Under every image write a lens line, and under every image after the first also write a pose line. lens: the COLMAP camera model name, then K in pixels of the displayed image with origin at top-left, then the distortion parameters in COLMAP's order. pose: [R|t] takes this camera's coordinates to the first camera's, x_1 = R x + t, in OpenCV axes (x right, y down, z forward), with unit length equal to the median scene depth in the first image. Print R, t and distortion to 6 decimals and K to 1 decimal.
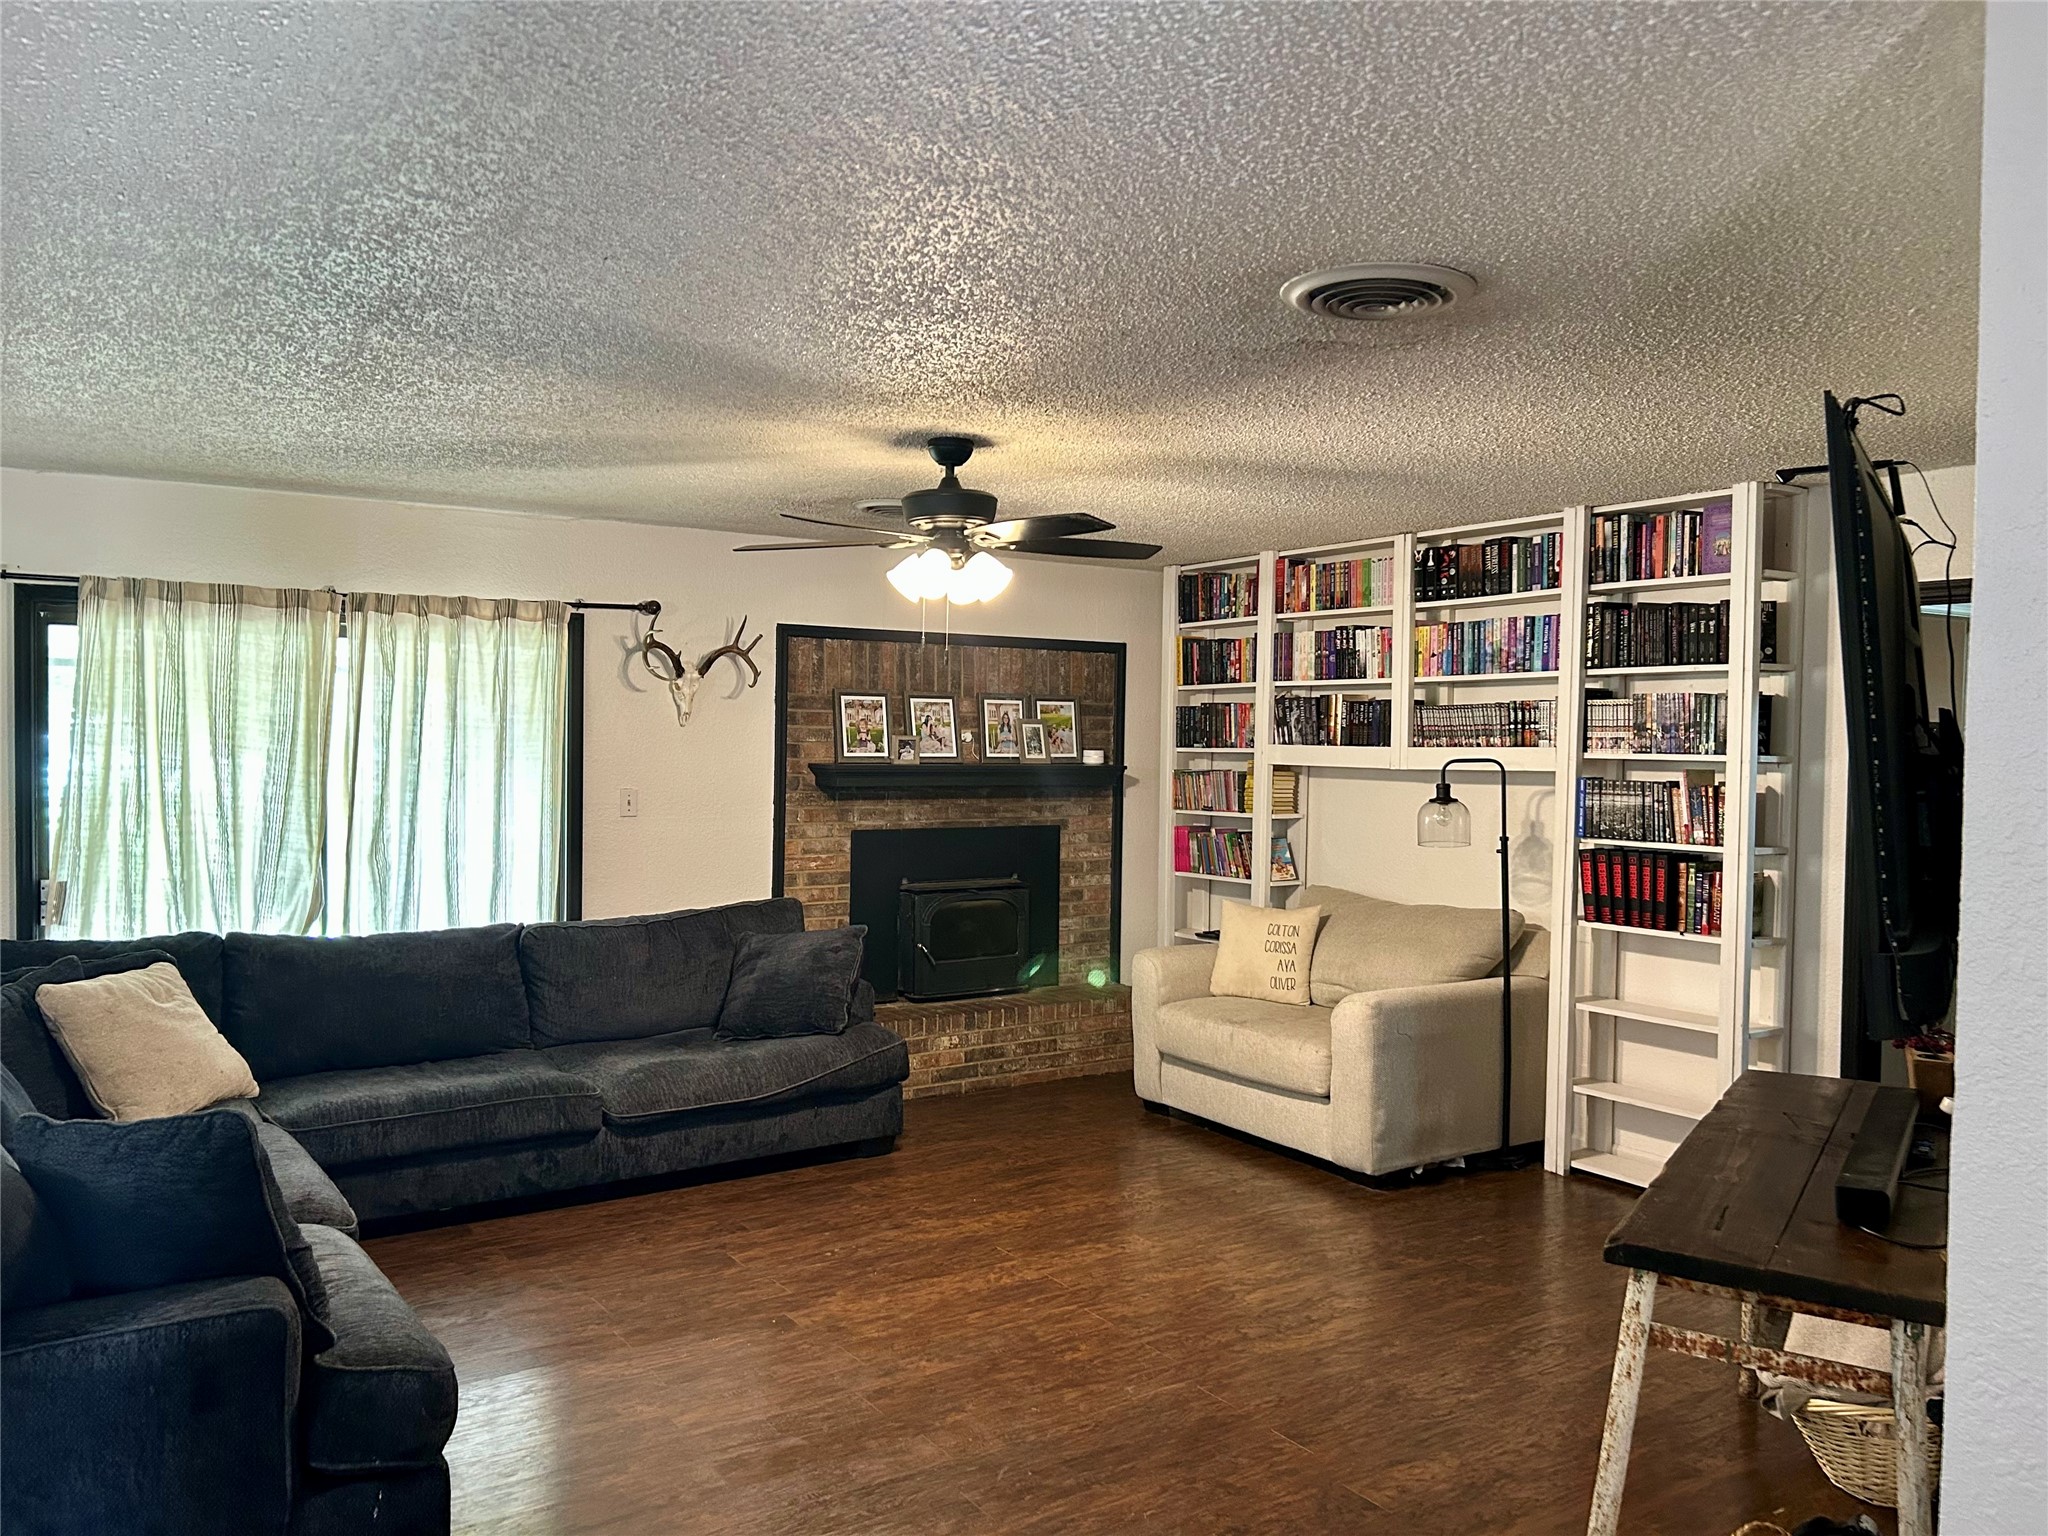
lens RADIAL K [[1547.7, 0, 1003.2], [0, 1547.7, 764.9], [0, 0, 1]] dist [0.084396, -0.084766]
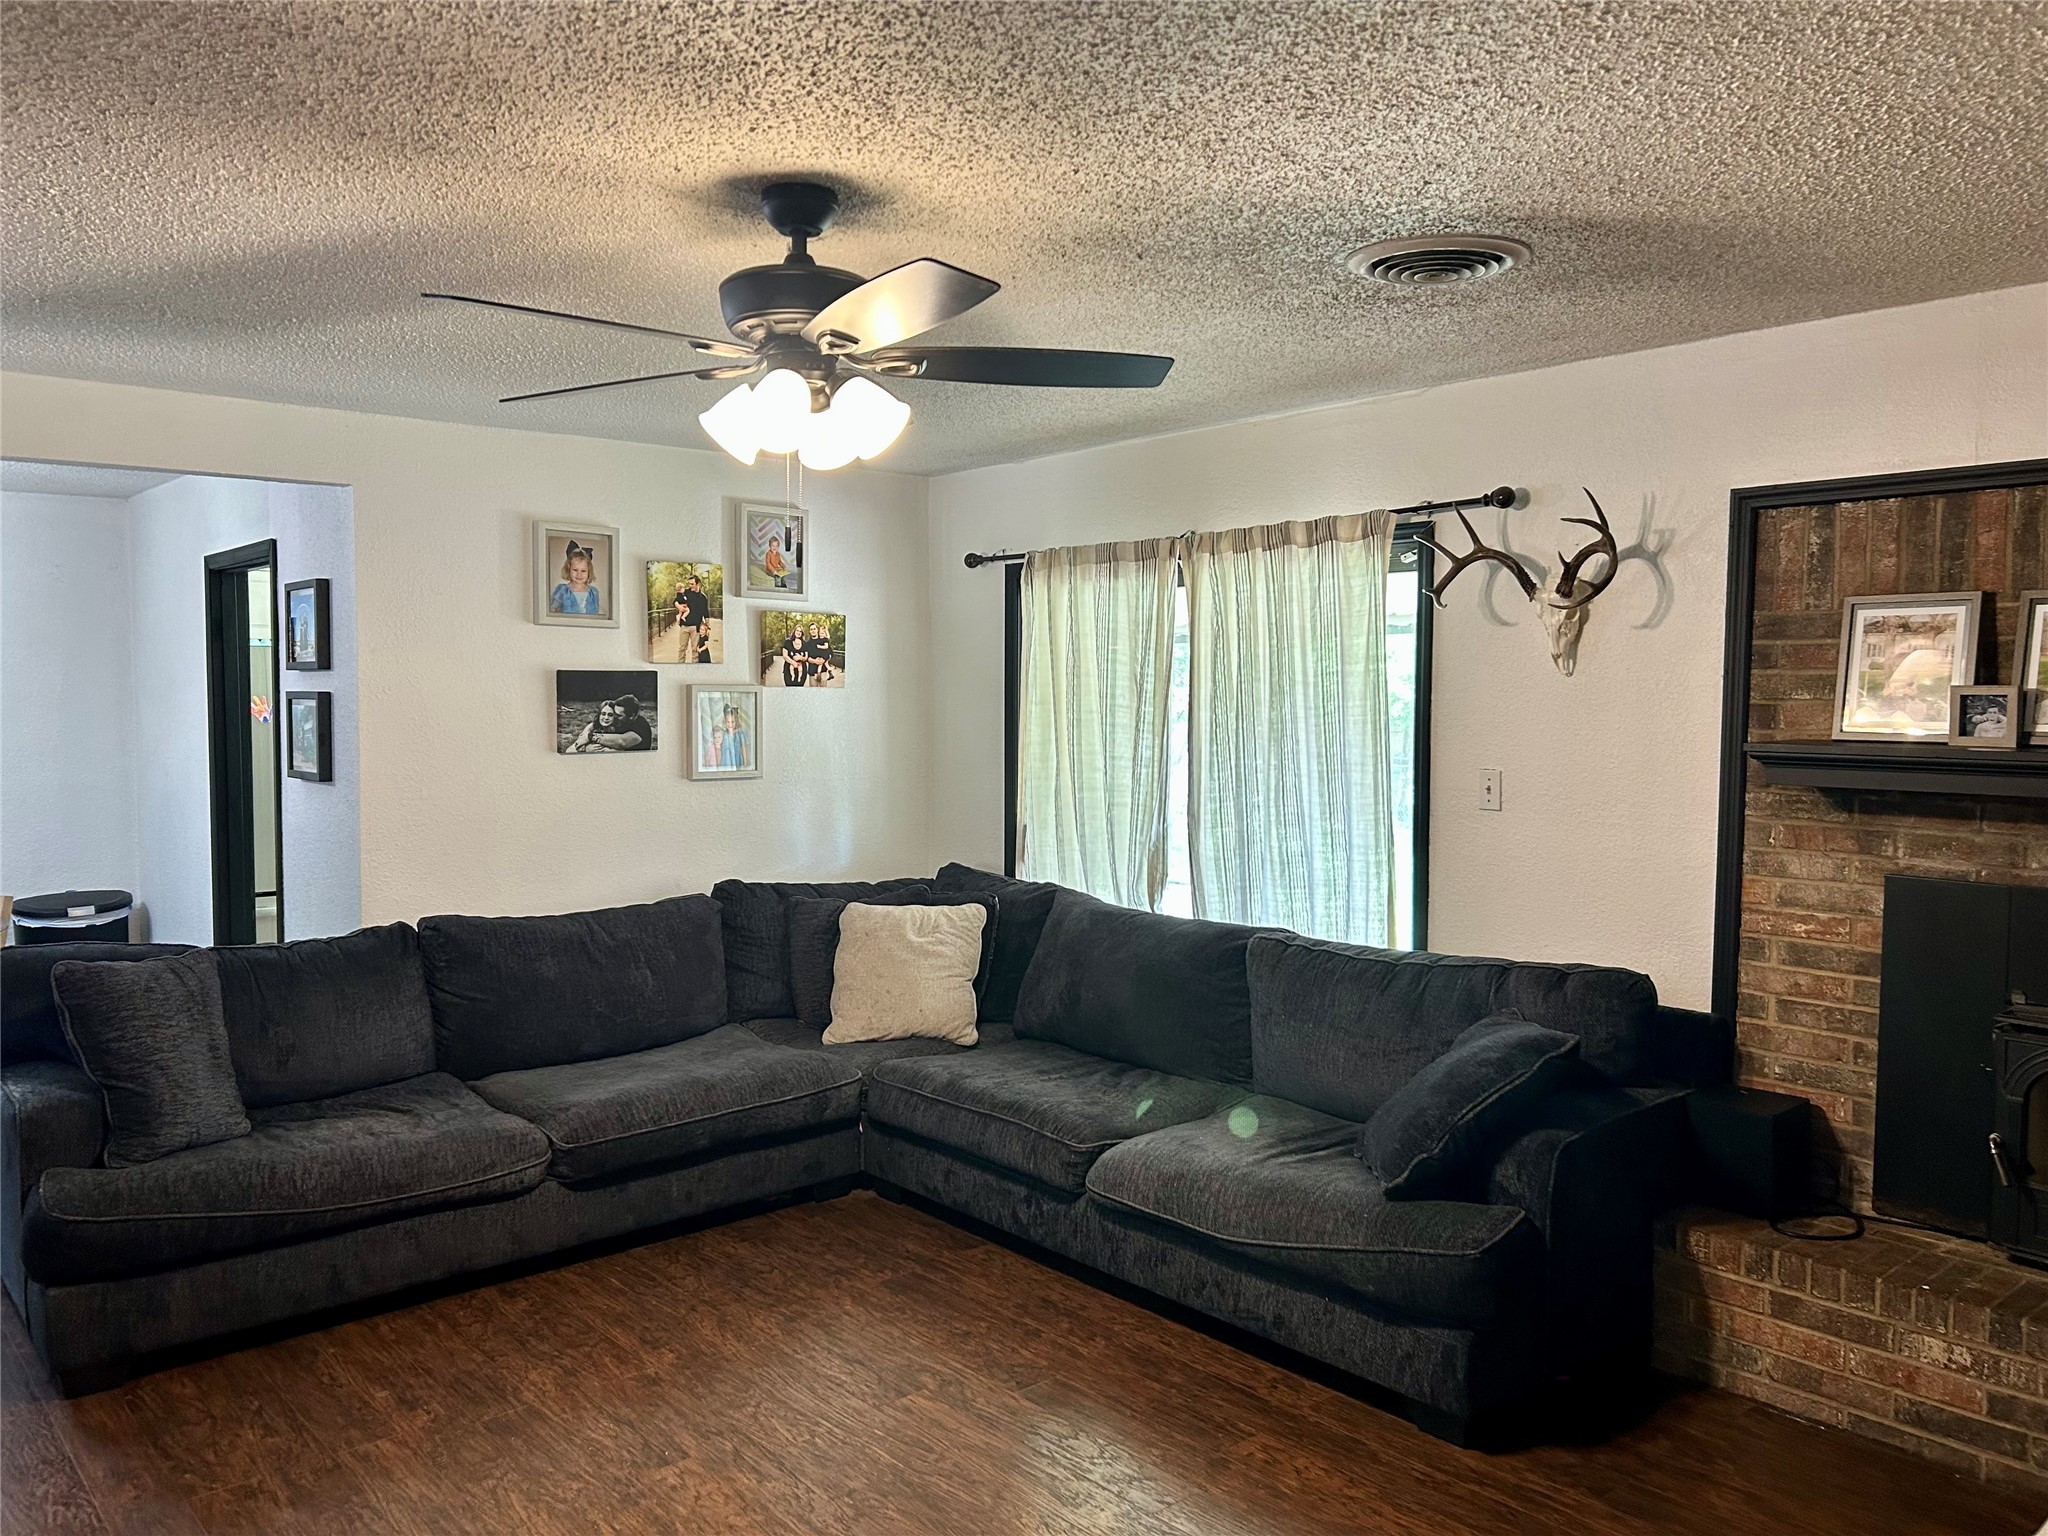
lens RADIAL K [[1547.7, 0, 1022.0], [0, 1547.7, 767.6], [0, 0, 1]] dist [0.084396, -0.084766]
pose [[0.127661, 0.036490, -0.991146, 0.410691], [-0.022568, 0.999171, 0.033878, -0.004073], [0.991561, 0.018043, 0.128379, 0.708924]]
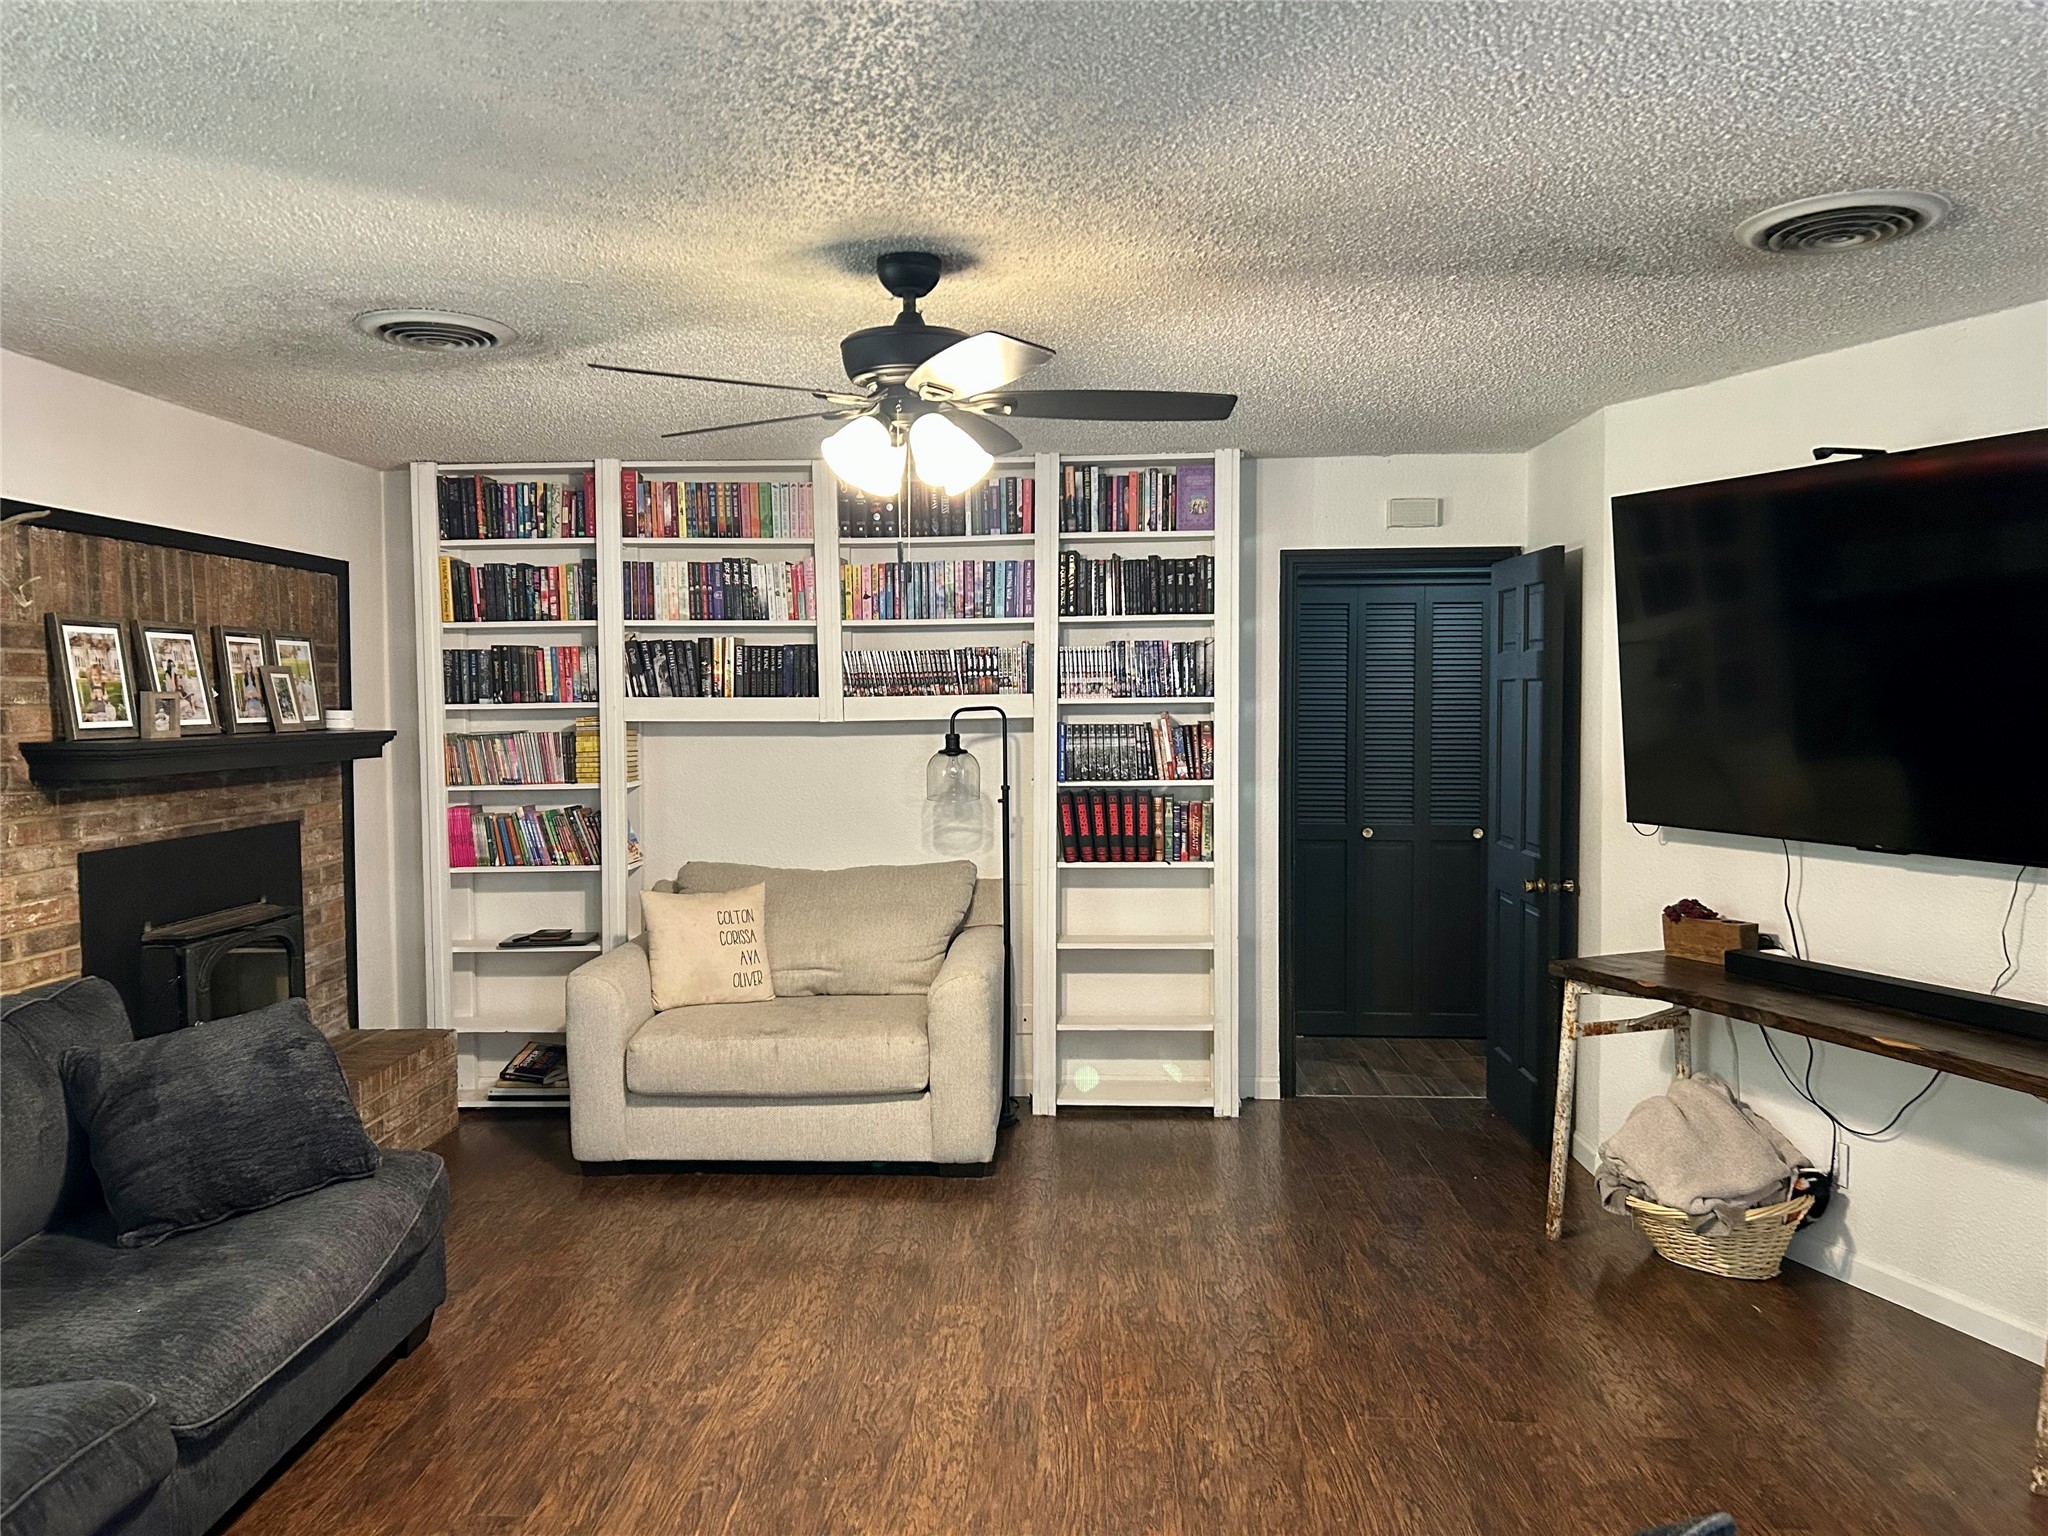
lens RADIAL K [[1547.7, 0, 1017.2], [0, 1547.7, 762.0], [0, 0, 1]] dist [0.084396, -0.084766]
pose [[0.581285, -0.050743, 0.812116, -0.411919], [0.029190, 0.998712, 0.041509, -0.007904], [-0.813176, -0.000423, 0.582018, 0.386777]]
